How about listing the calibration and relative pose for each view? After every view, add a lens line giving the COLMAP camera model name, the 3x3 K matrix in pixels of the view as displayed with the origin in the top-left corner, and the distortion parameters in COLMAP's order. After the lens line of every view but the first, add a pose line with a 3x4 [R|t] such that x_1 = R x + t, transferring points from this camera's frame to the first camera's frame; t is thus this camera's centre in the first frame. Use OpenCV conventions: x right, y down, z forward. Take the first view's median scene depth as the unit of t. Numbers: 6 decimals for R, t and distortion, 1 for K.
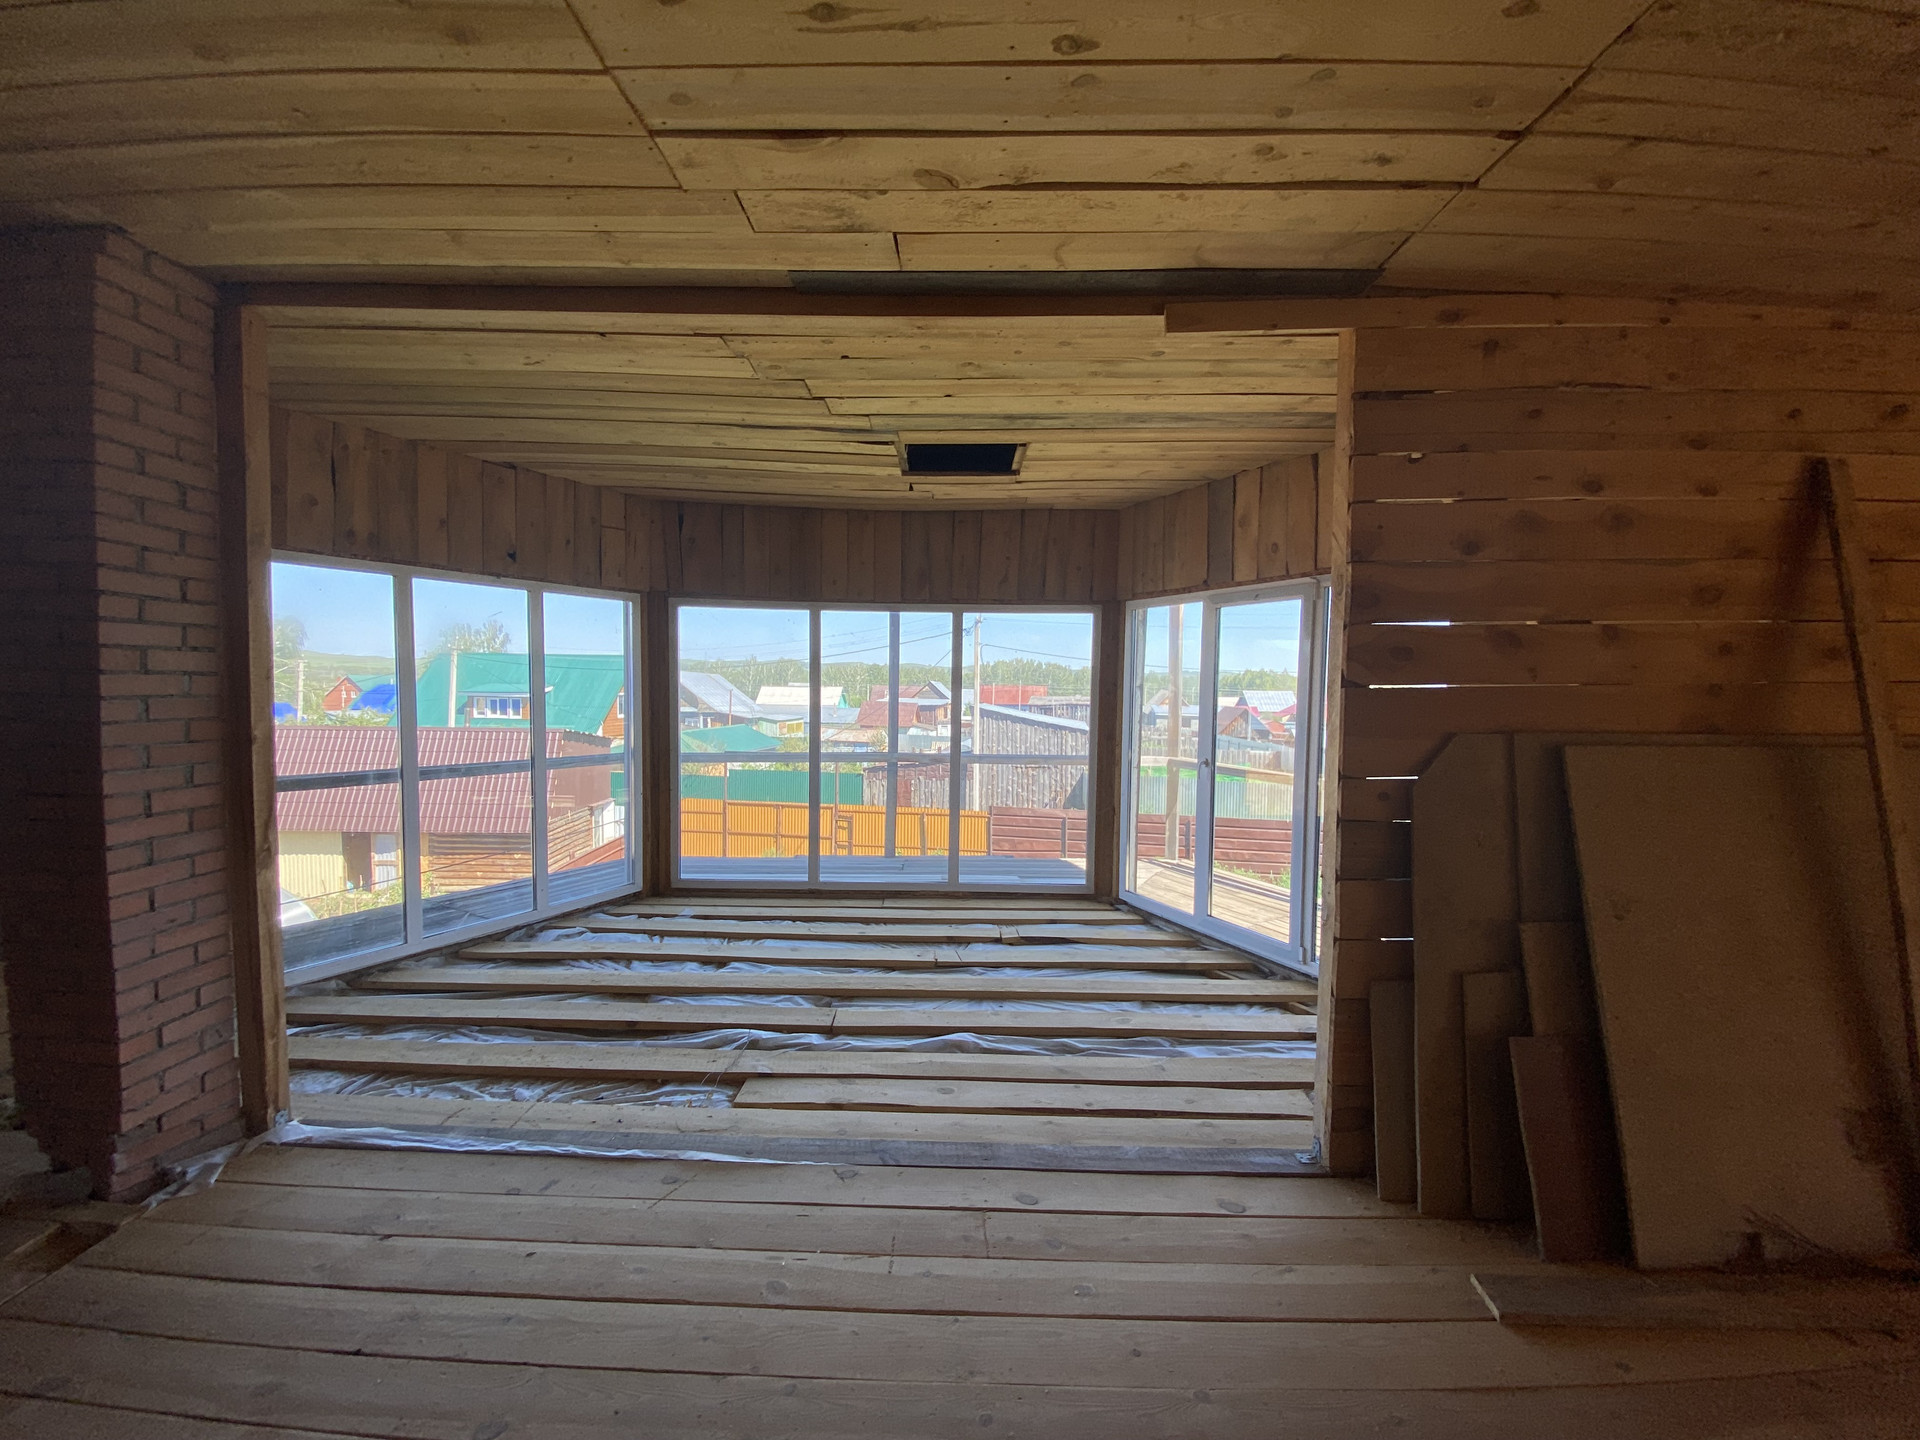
lens RADIAL K [[779.8, 0, 957.6], [0, 779.8, 719.8], [0, 0, 1]] dist [0.029002, -0.023724]
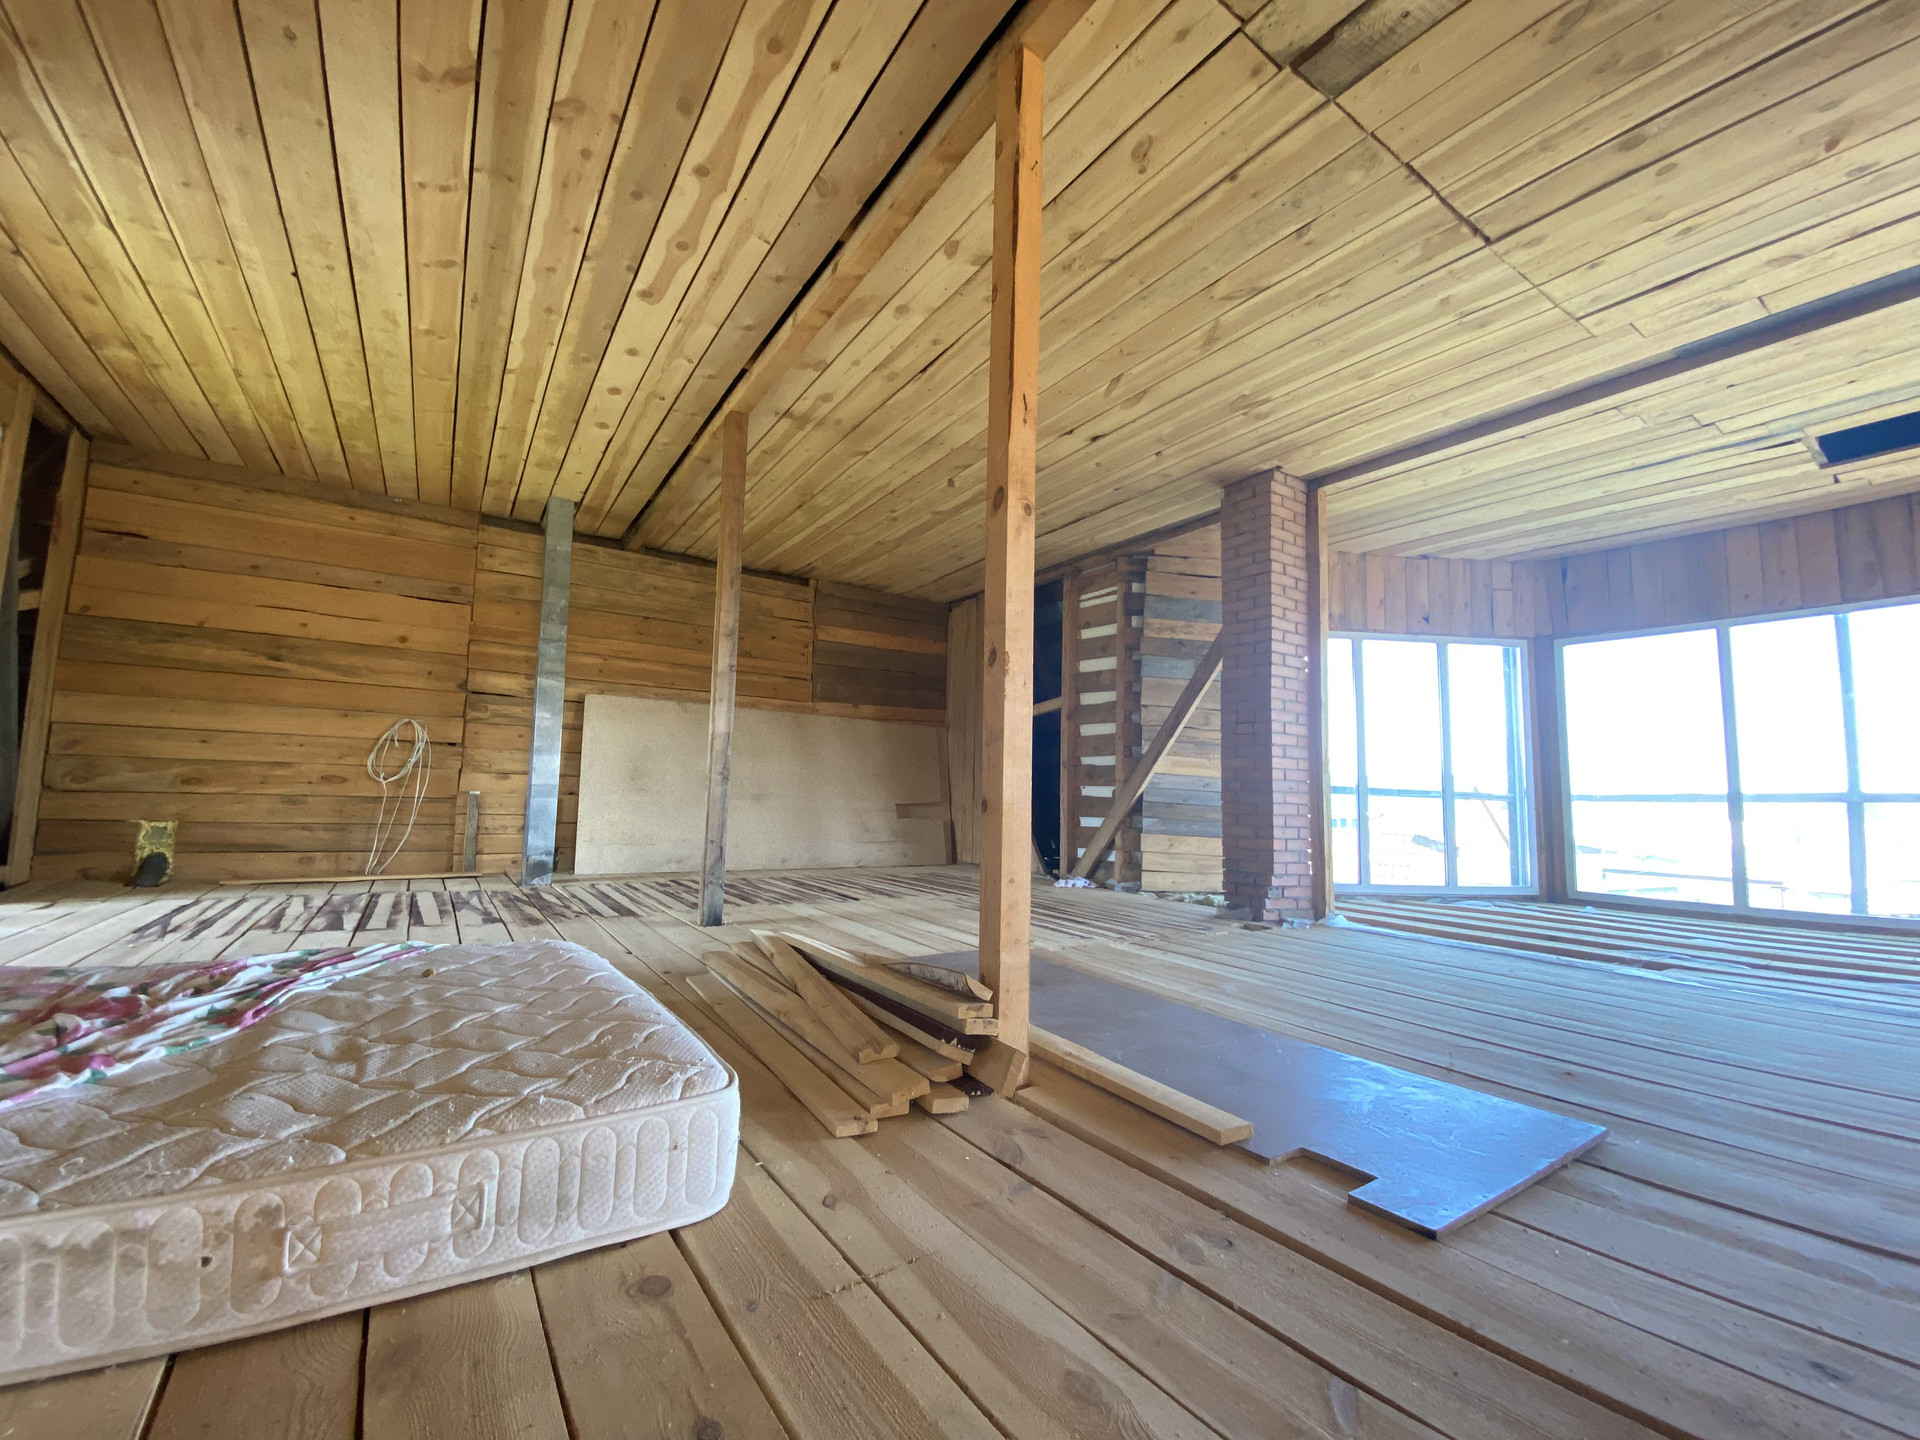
lens RADIAL K [[779.8, 0, 957.6], [0, 779.8, 719.8], [0, 0, 1]] dist [0.029002, -0.023724]
pose [[0.569084, -0.081419, -0.818239, 0.087372], [-0.060064, 0.988311, -0.140117, 0.211663], [0.820083, 0.128885, 0.557541, -0.432757]]
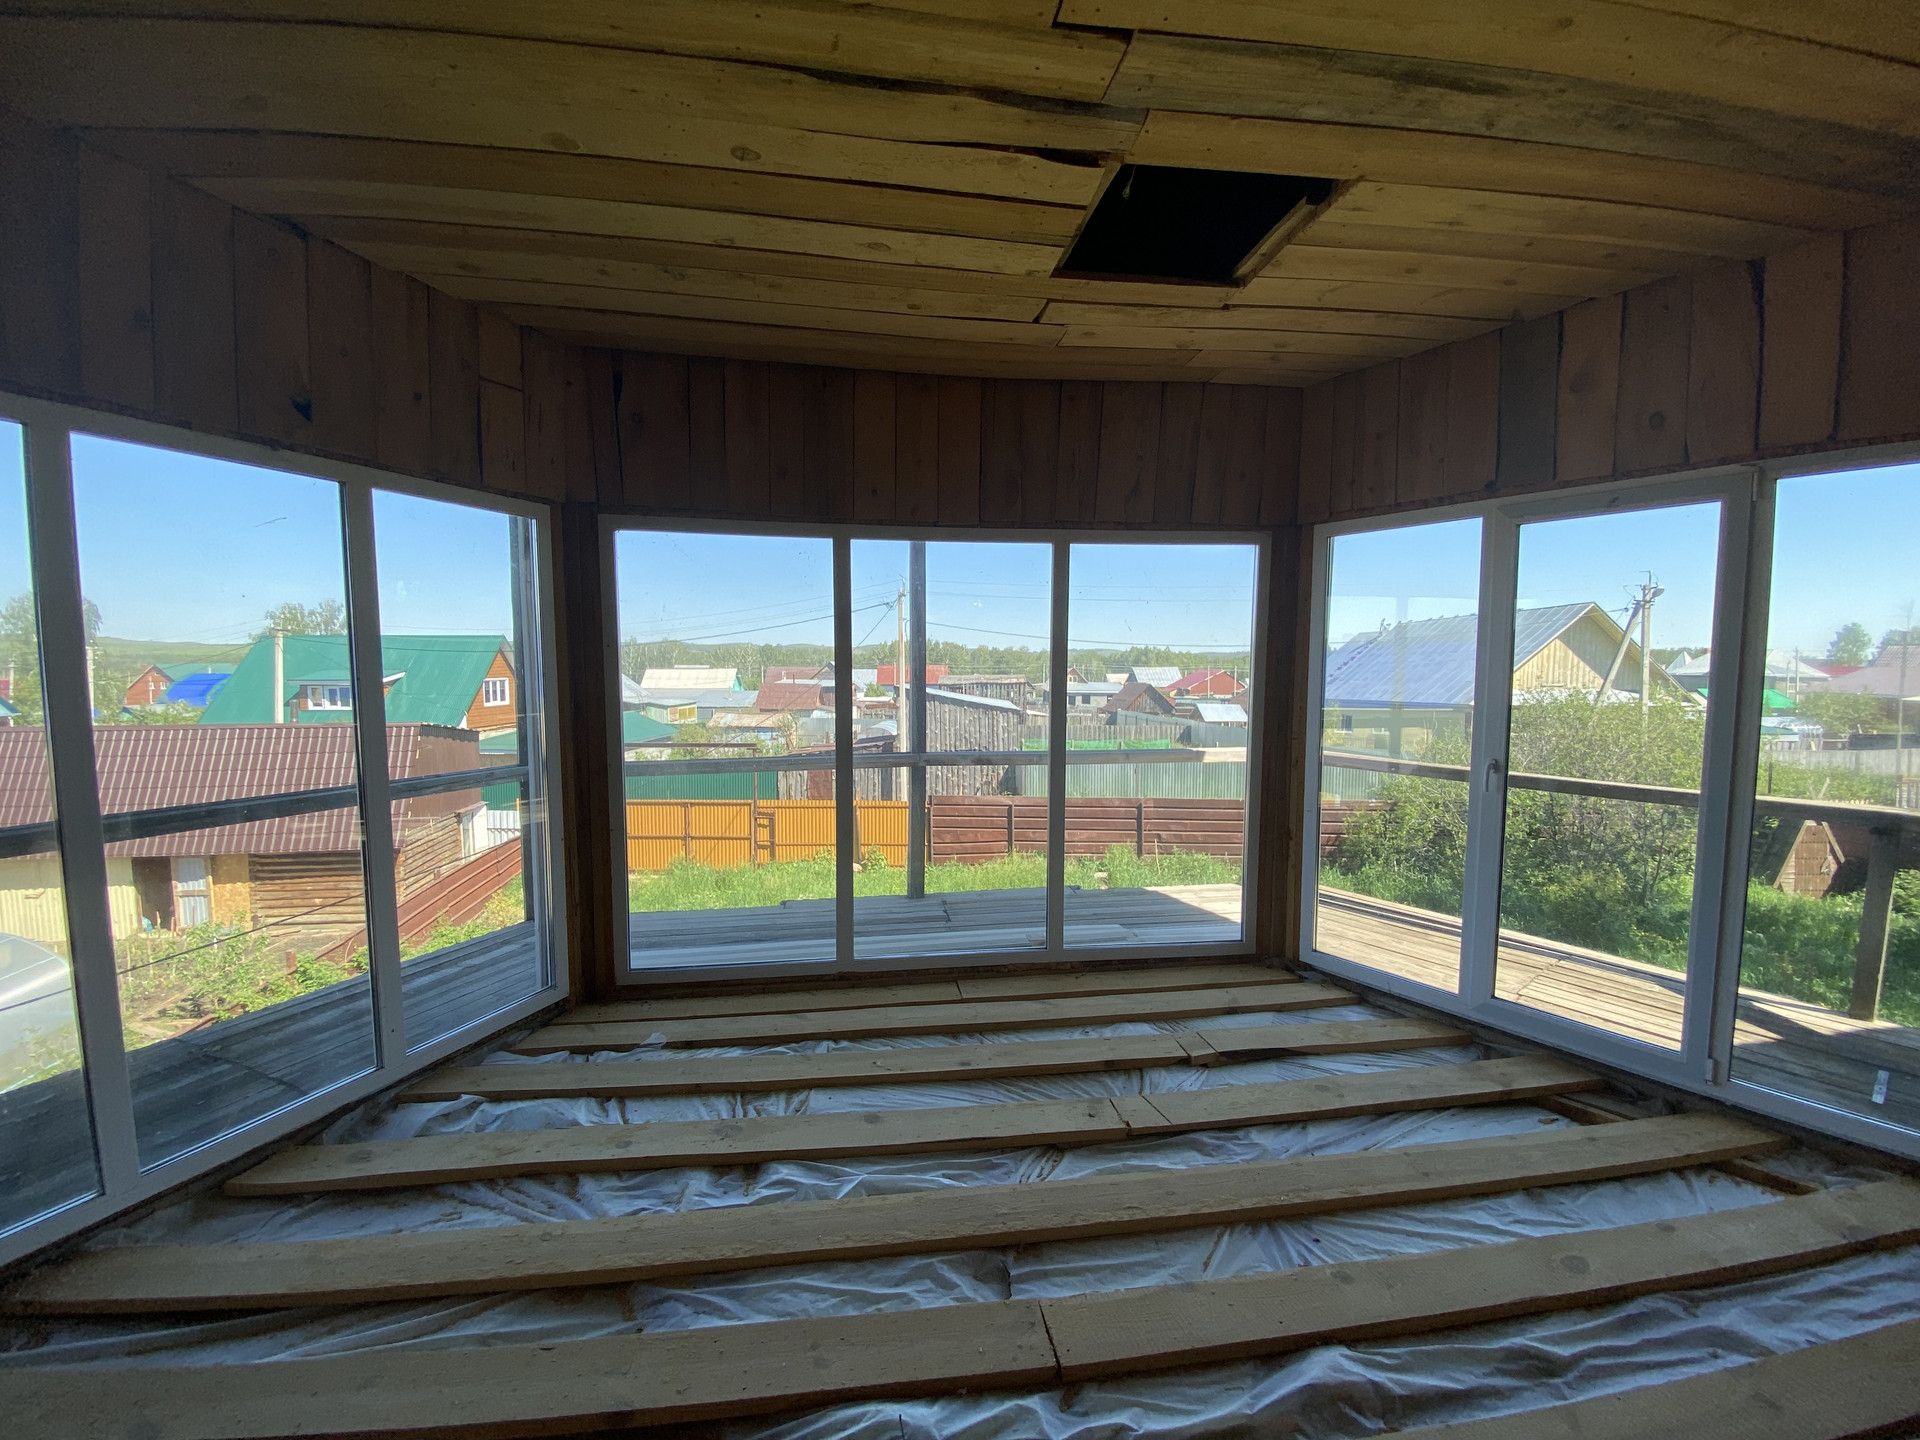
lens RADIAL K [[787.1, 0, 960.0], [0, 787.1, 720.0], [0, 0, 1]] dist [0.017532, -0.018333]
pose [[0.990760, -0.023155, 0.133637, -0.210832], [0.019727, 0.999443, 0.026921, -0.010257], [-0.134185, -0.024036, 0.990665, 0.418944]]
